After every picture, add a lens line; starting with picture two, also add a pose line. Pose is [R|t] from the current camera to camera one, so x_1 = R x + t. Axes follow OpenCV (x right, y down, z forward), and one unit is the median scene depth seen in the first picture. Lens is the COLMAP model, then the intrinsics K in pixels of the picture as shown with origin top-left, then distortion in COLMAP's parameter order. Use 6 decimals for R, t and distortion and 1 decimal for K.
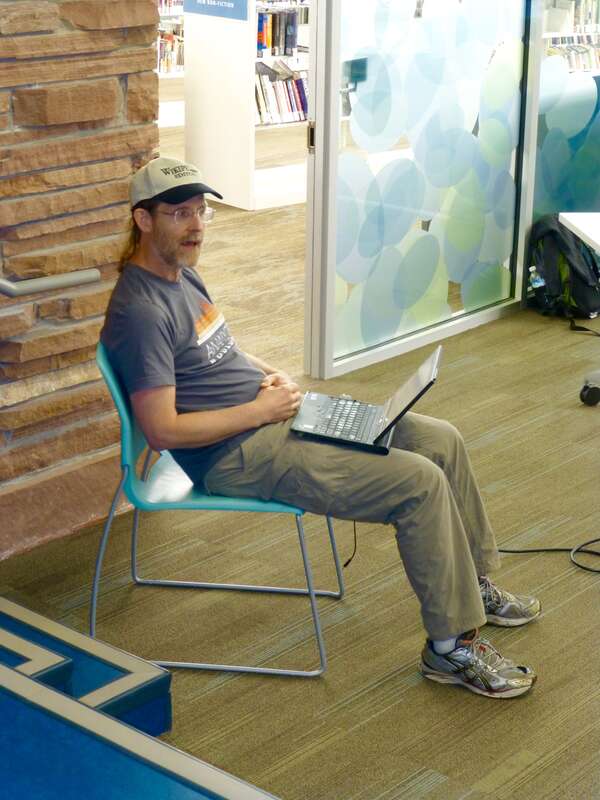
lens RADIAL K [[1663.0, 0, 300.0], [0, 1663.0, 400.0], [0, 0, 1]] dist [-0.036156, -0.294124]
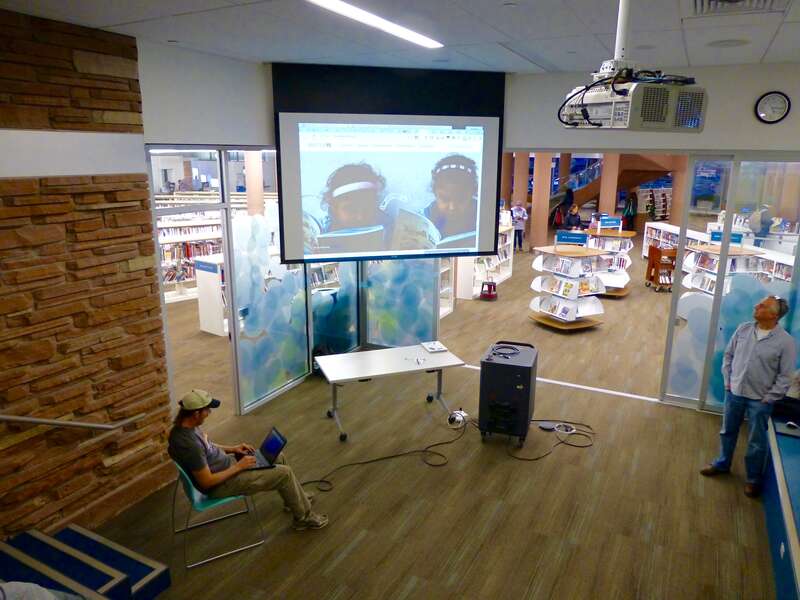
lens RADIAL K [[587.8, 0, 400.0], [0, 587.8, 300.0], [0, 0, 1]] dist [-0.013934, -0.002150]
pose [[0.974812, -0.064463, 0.213508, 0.106567], [0.078940, 0.995073, -0.059981, -0.174387], [-0.208589, 0.075325, 0.975098, -0.116218]]
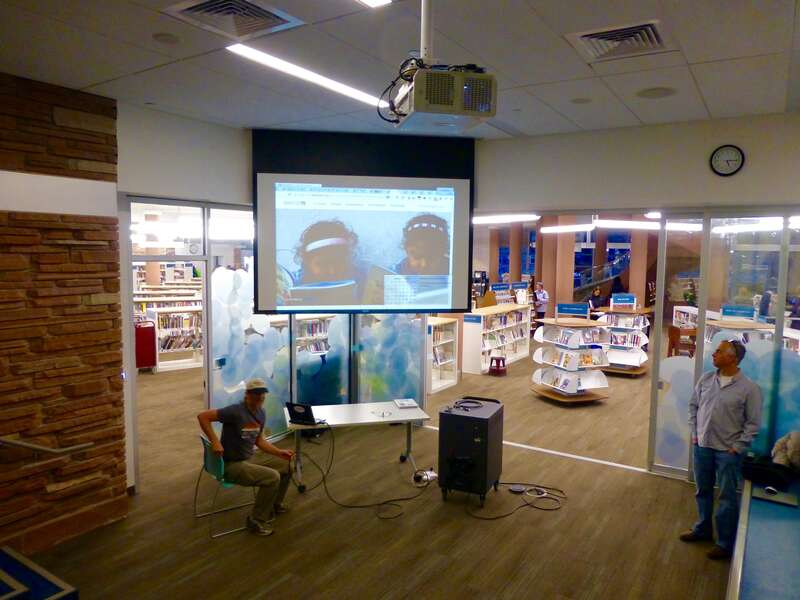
lens RADIAL K [[587.8, 0, 400.0], [0, 587.8, 300.0], [0, 0, 1]] dist [-0.013934, -0.002150]
pose [[0.992169, -0.014735, 0.124032, 0.296747], [0.043008, 0.972596, -0.228489, -0.061159], [-0.117266, 0.232034, 0.965613, -0.153466]]
